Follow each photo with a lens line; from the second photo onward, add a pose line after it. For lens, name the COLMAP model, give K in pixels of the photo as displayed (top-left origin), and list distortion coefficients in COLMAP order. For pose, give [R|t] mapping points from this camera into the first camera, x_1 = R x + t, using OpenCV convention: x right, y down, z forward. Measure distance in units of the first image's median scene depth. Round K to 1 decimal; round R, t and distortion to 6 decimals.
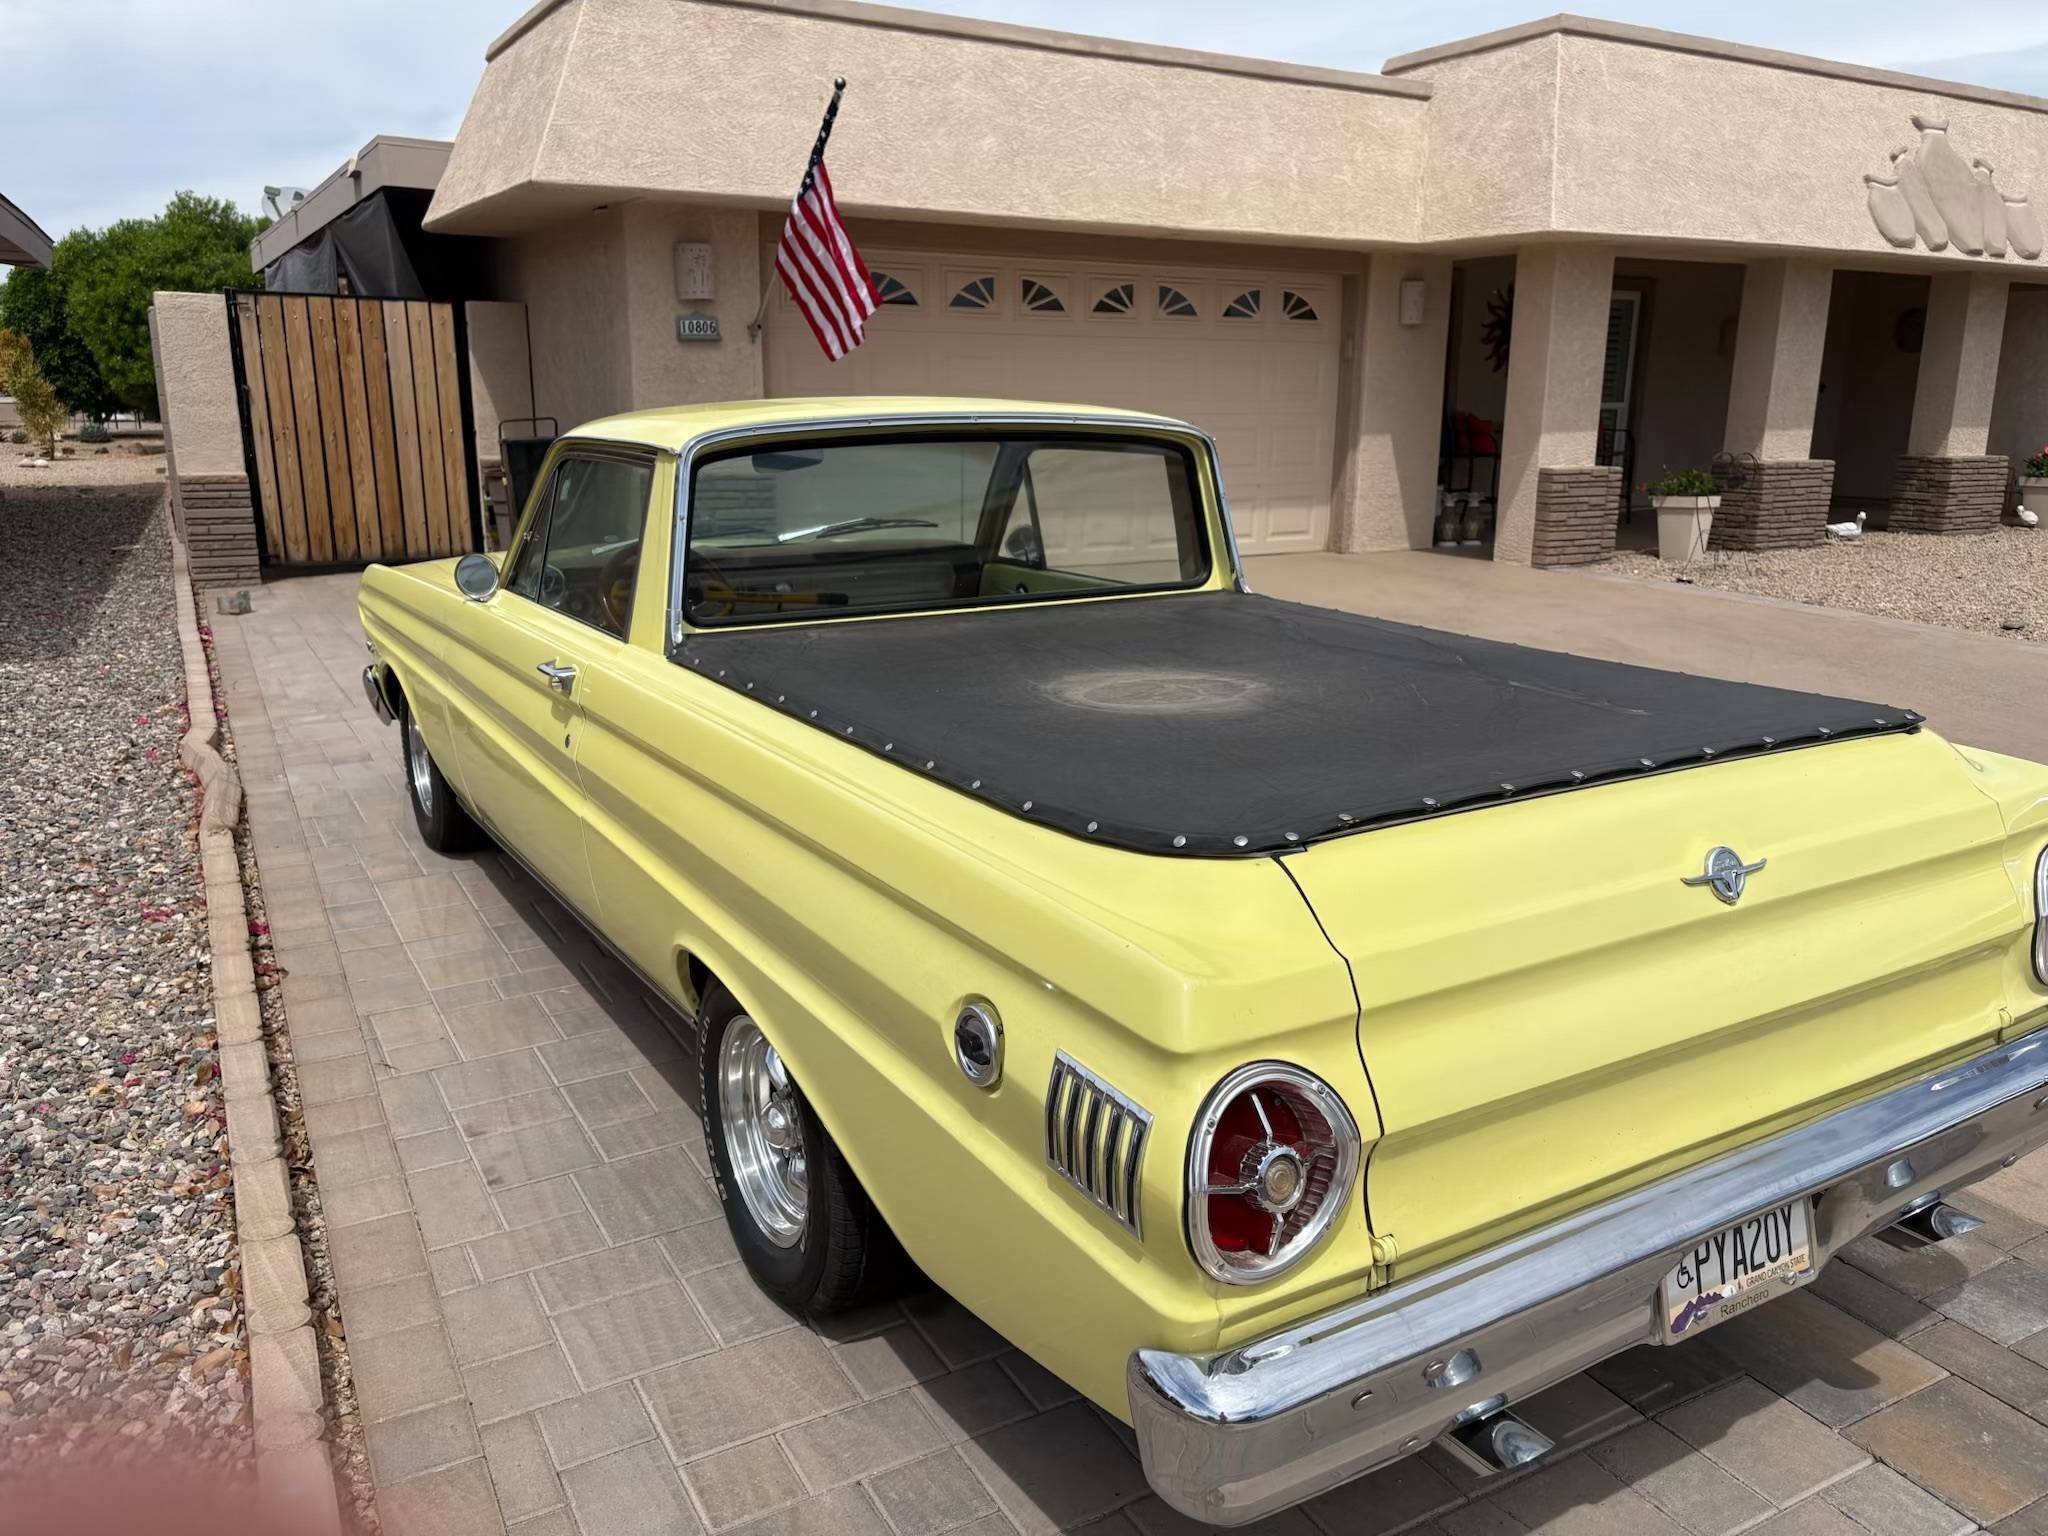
lens RADIAL K [[1555.6, 0, 1019.6], [0, 1555.6, 771.1], [0, 0, 1]] dist [0.043690, -0.043559]
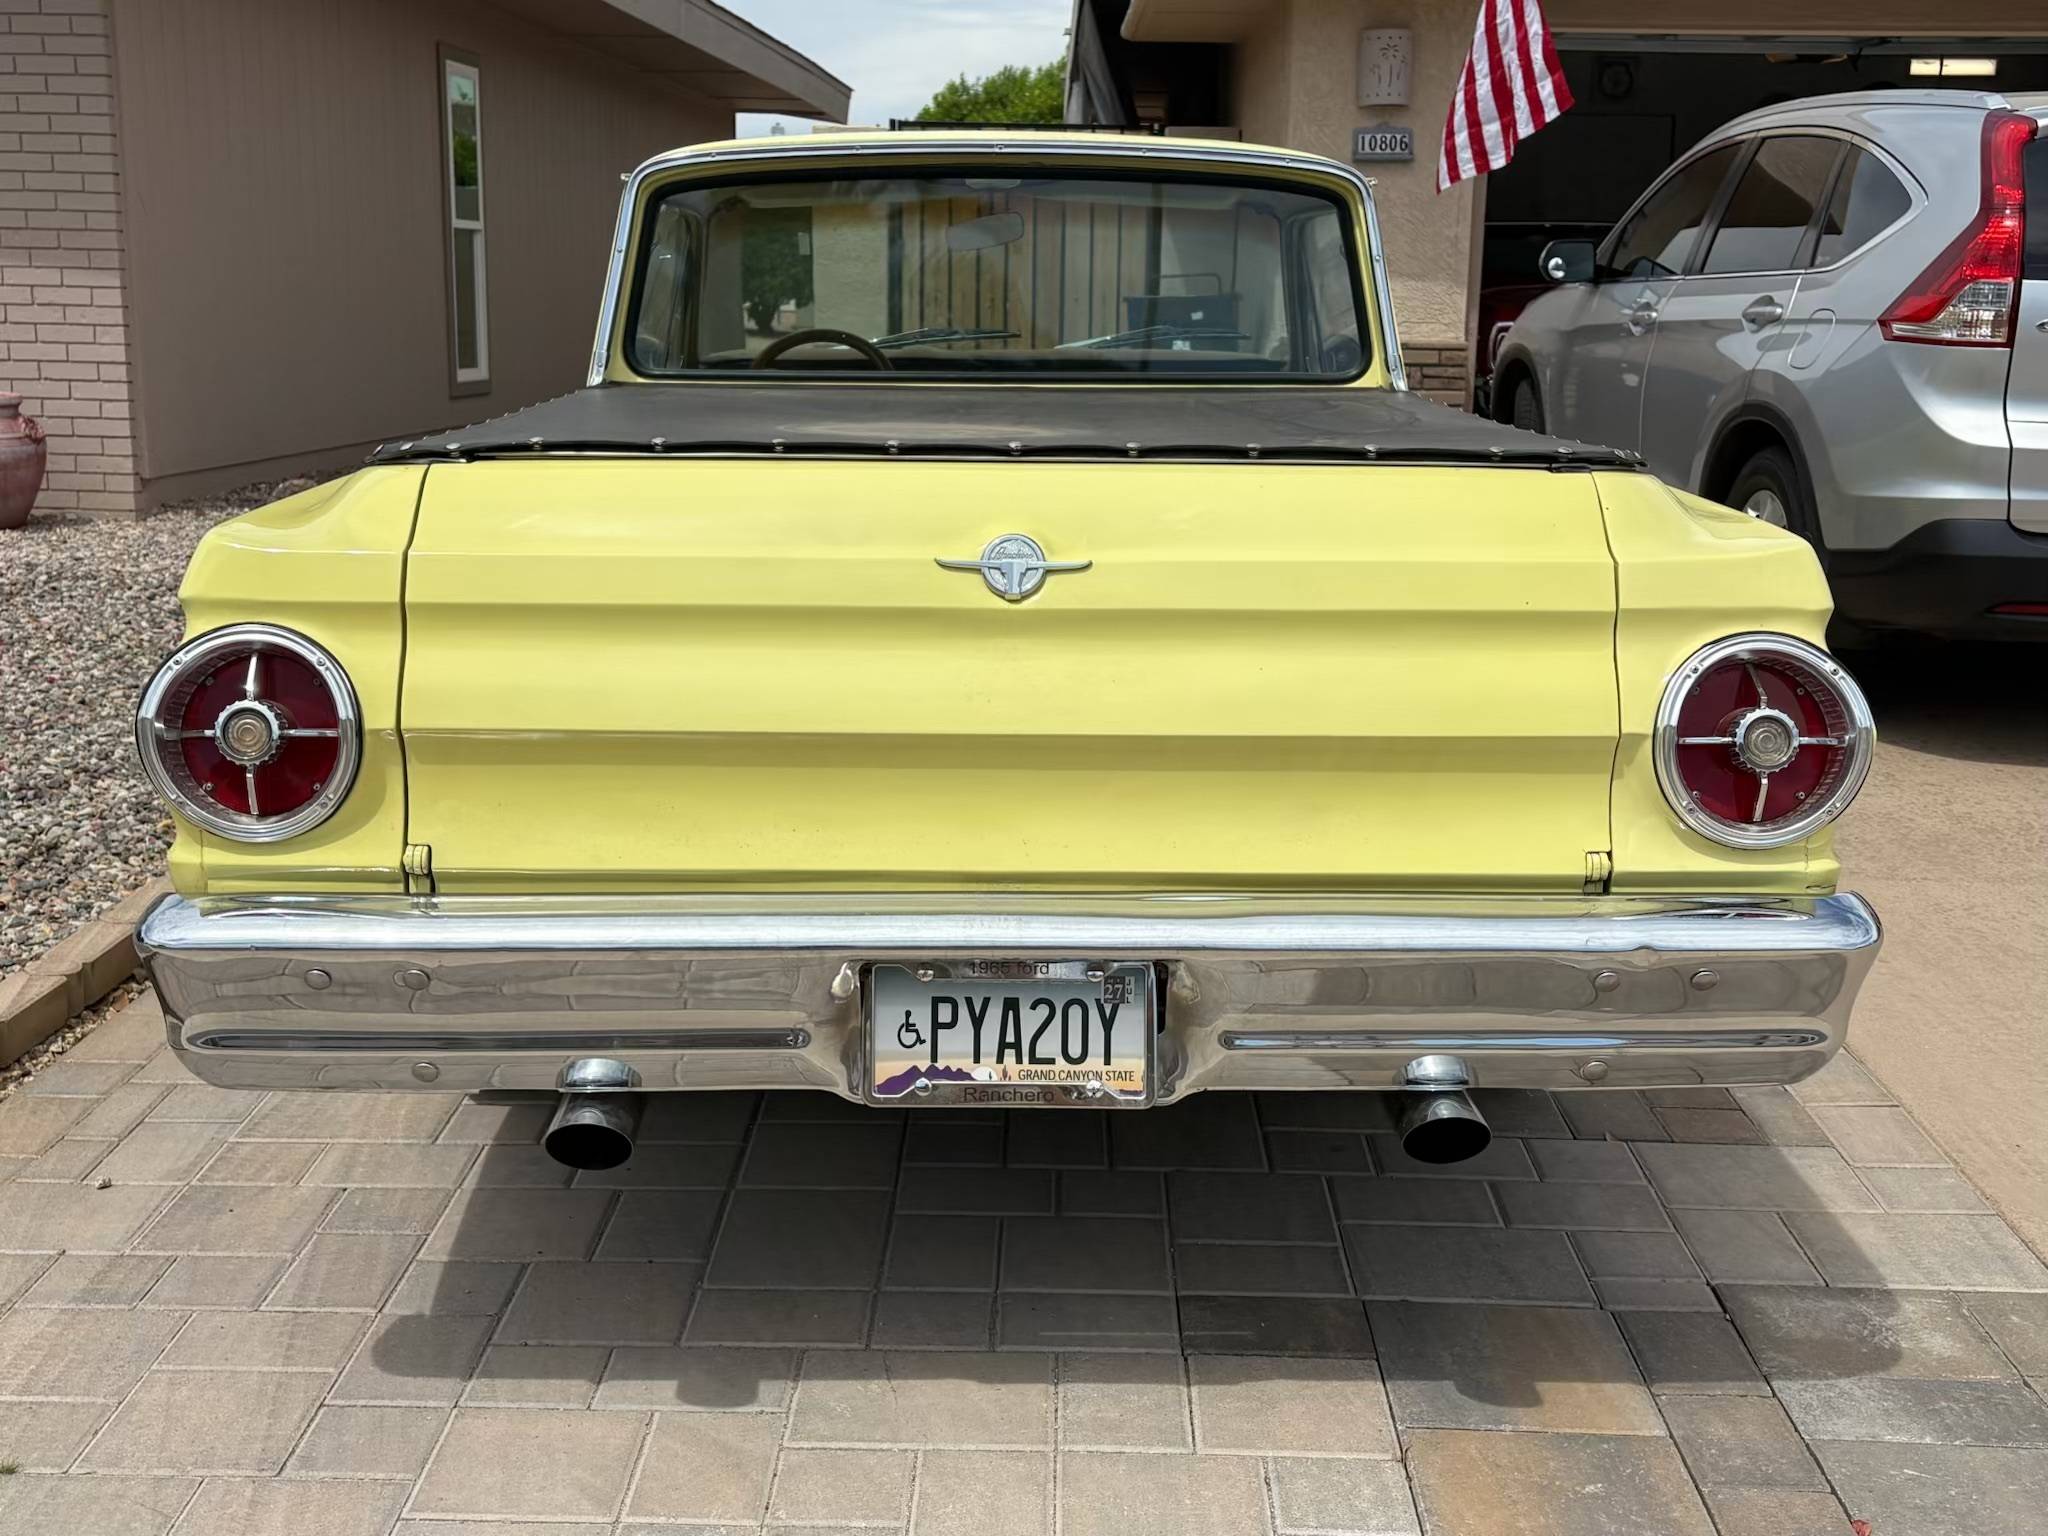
lens RADIAL K [[2329.7, 0, 997.5], [0, 2329.7, 750.8], [0, 0, 1]] dist [0.023393, 0.000000]
pose [[0.857878, 0.107849, -0.502408, 0.219508], [-0.132117, 0.991151, -0.012829, 0.036722], [0.496579, 0.077382, 0.864535, -0.015265]]
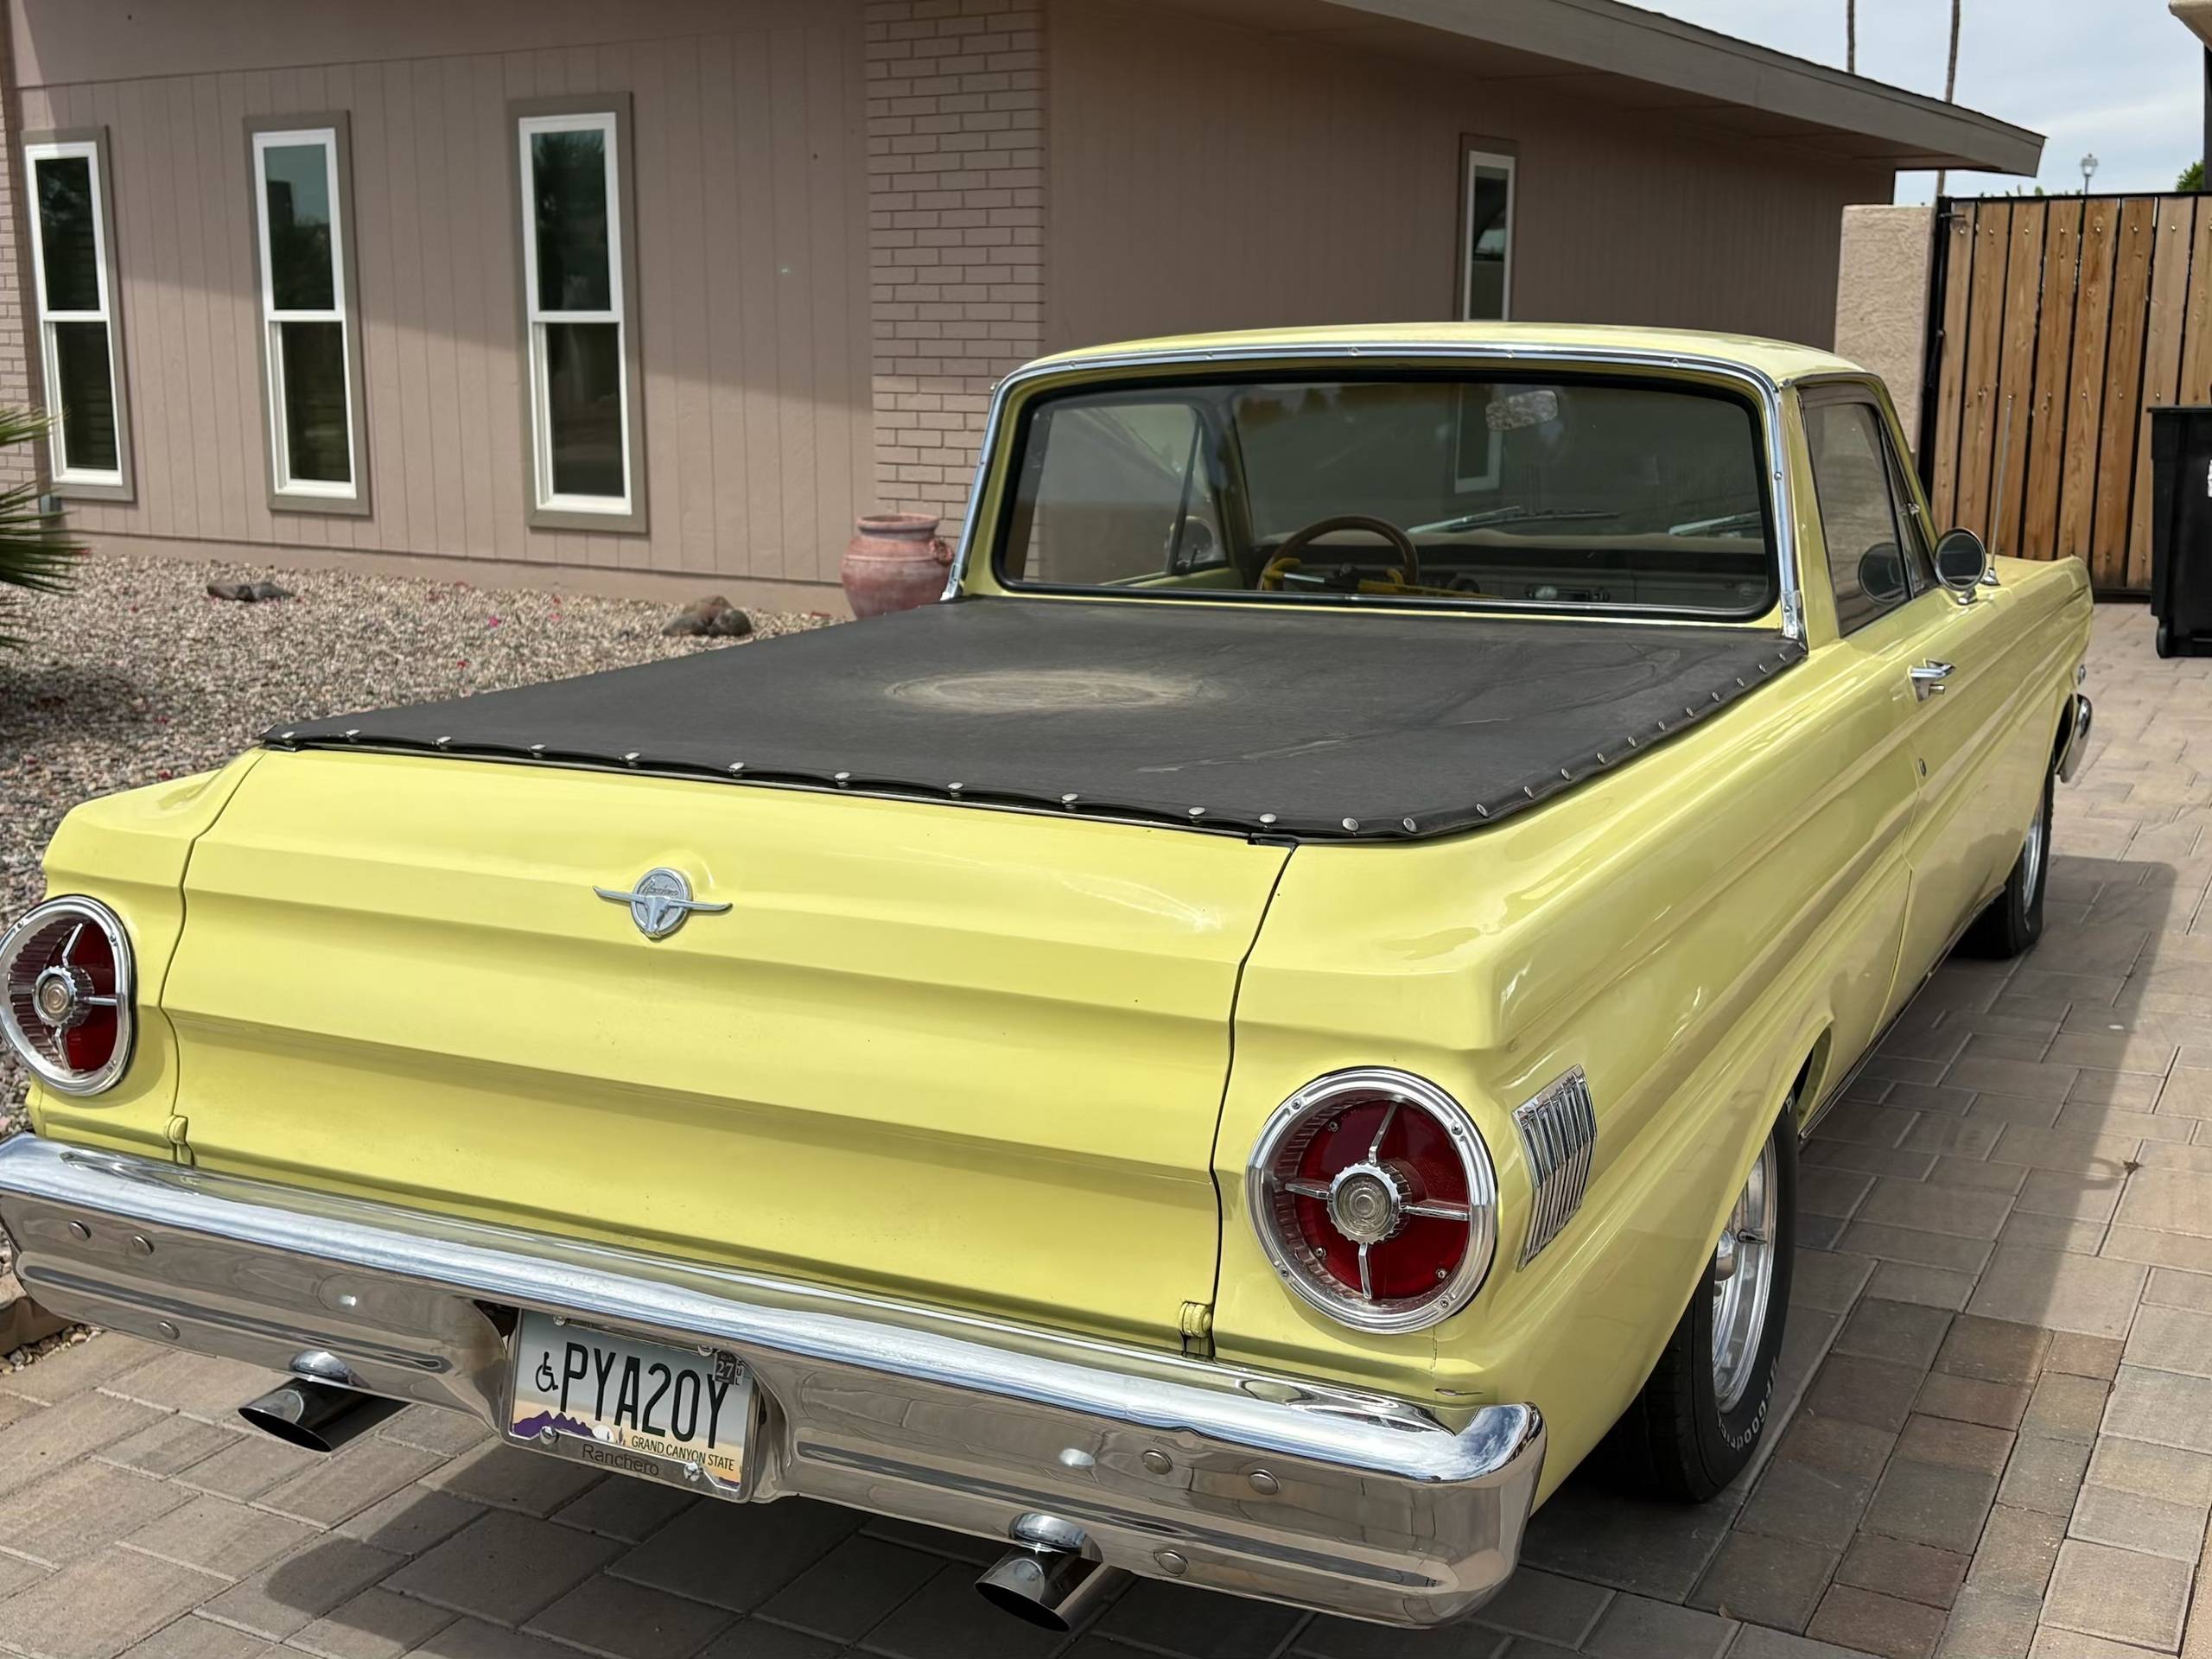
lens RADIAL K [[2516.2, 0, 1051.2], [0, 2516.2, 799.5], [0, 0, 1]] dist [0.023393, 0.000000]
pose [[0.516058, 0.148850, -0.843521, 0.328575], [-0.199067, 0.978663, 0.050911, -0.018143], [0.833100, 0.141644, 0.534678, 0.097139]]
